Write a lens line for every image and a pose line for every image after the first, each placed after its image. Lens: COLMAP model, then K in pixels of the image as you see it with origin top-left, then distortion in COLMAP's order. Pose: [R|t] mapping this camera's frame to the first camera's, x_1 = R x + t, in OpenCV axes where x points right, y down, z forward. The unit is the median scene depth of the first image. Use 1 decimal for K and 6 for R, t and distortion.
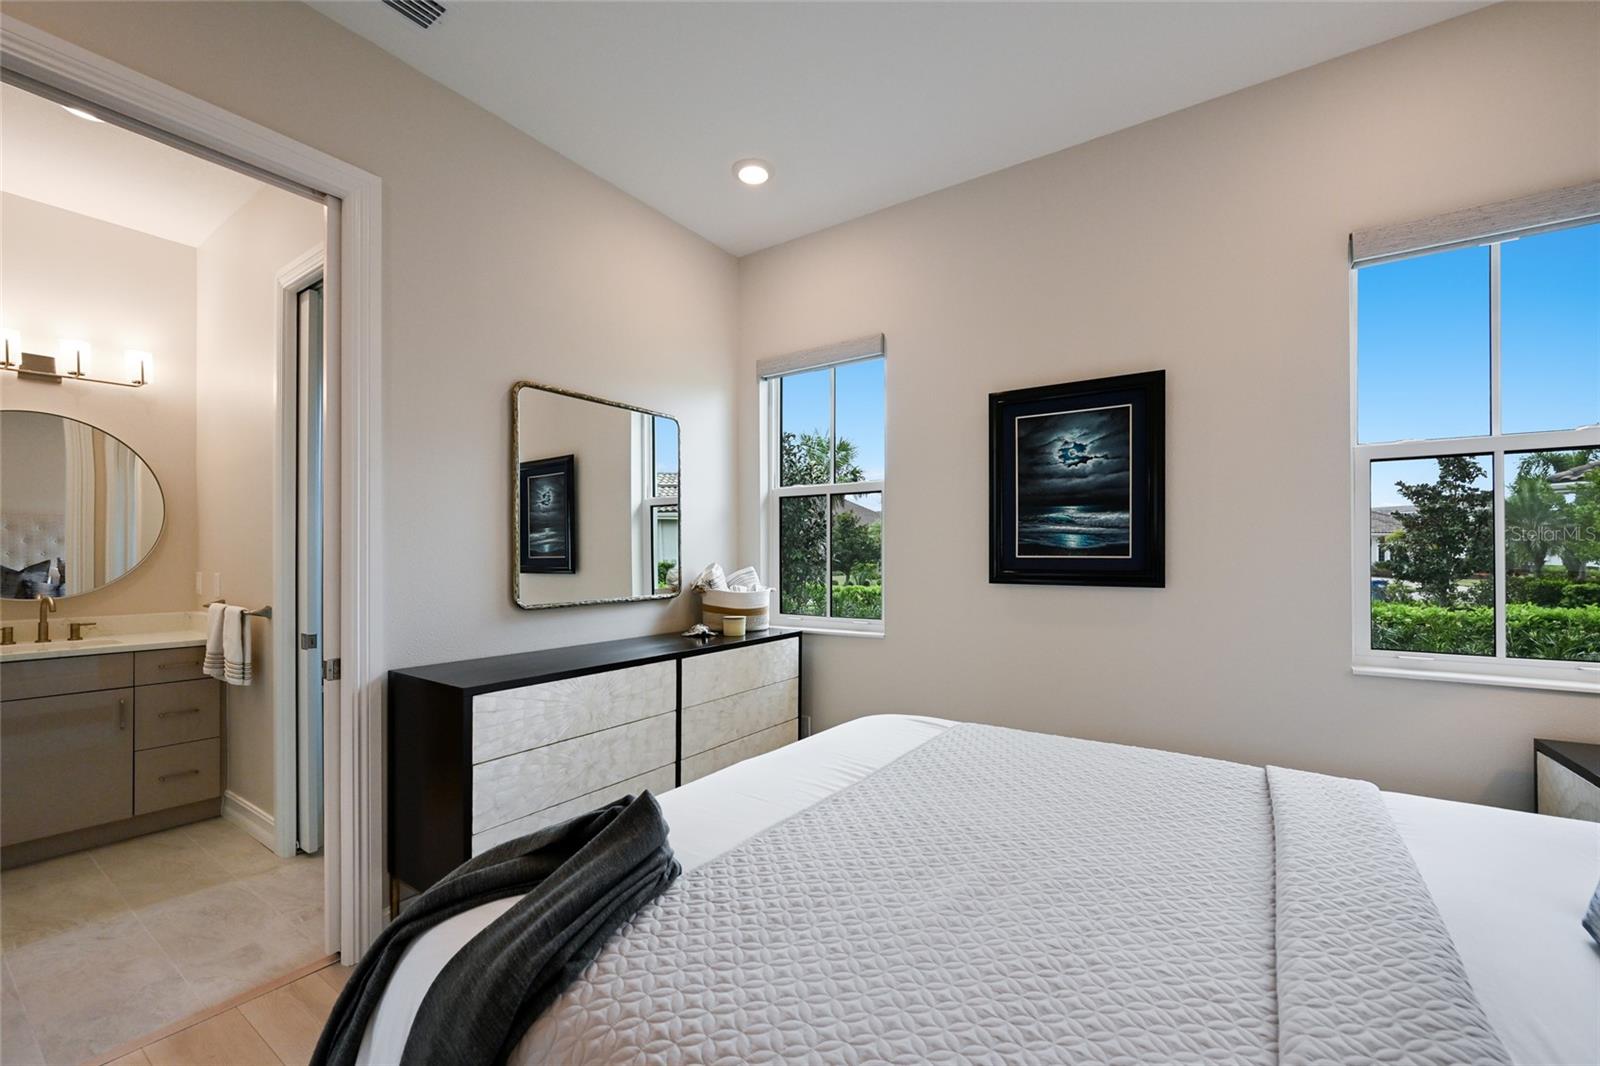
lens RADIAL K [[642.9, 0, 797.8], [0, 642.9, 547.8], [0, 0, 1]] dist [0.002943, 0.000277]
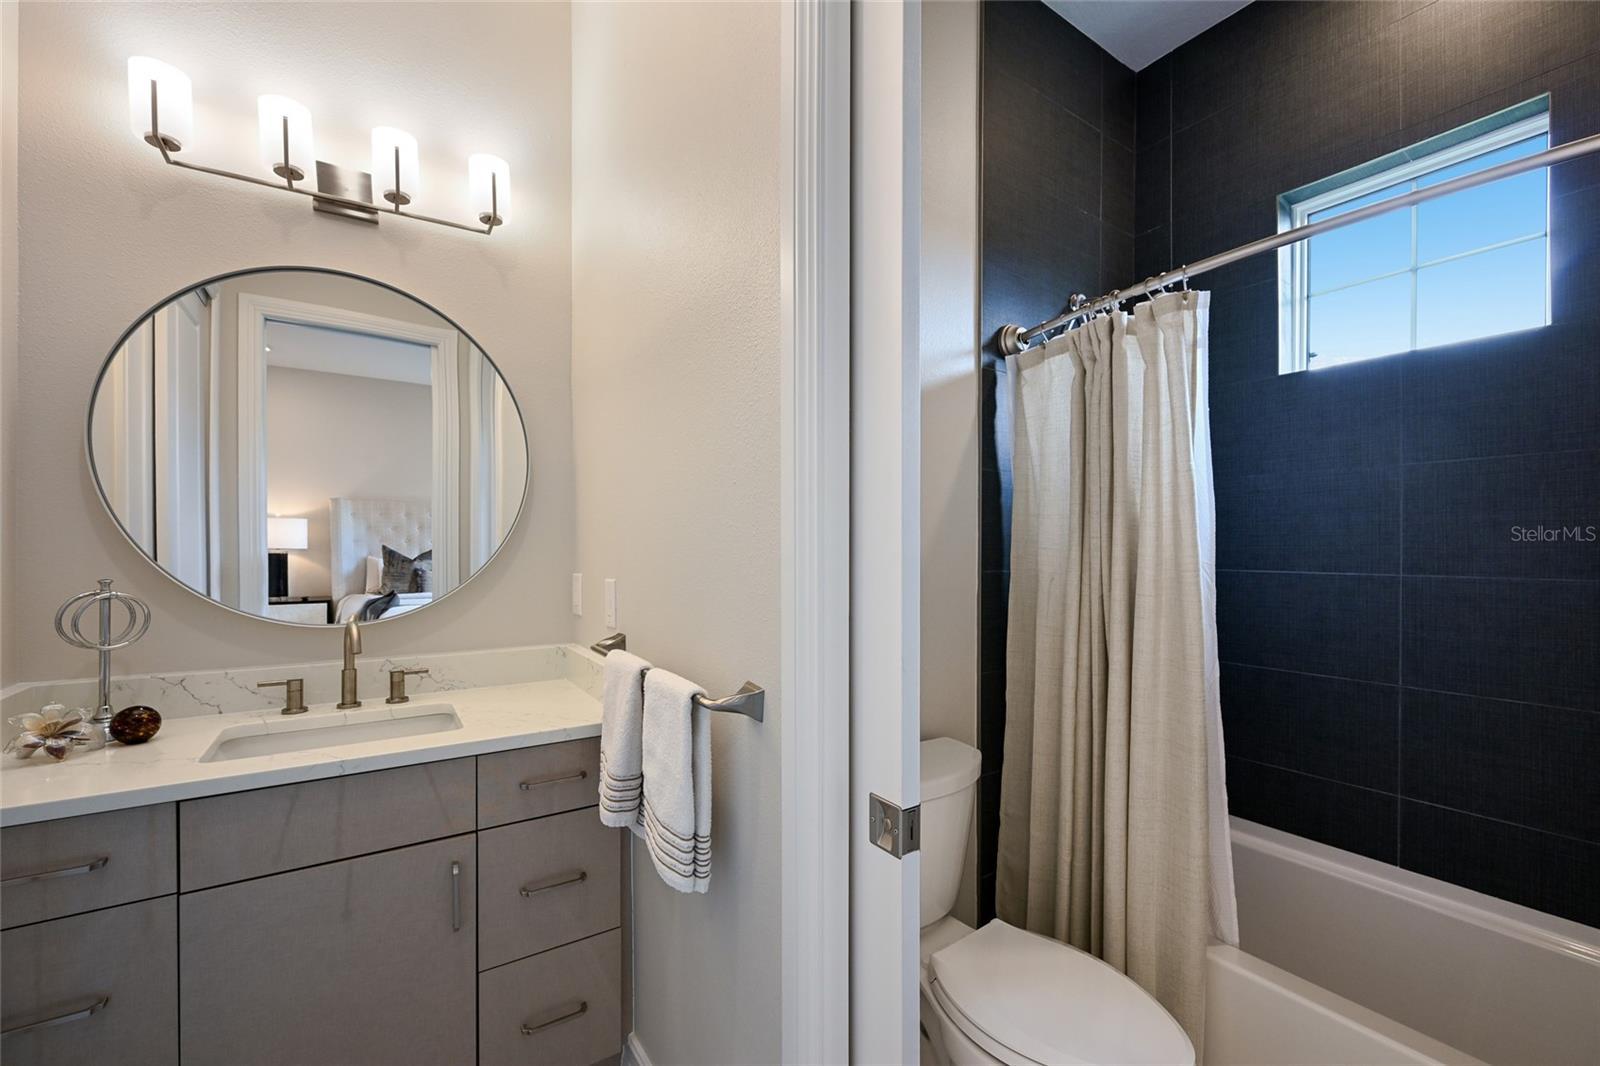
lens RADIAL K [[642.9, 0, 797.8], [0, 642.9, 547.8], [0, 0, 1]] dist [0.002943, 0.000277]
pose [[0.930937, 0.006867, -0.365115, -0.642217], [-0.002351, 0.999915, 0.012812, 0.009608], [0.365172, -0.011068, 0.930874, 0.649713]]
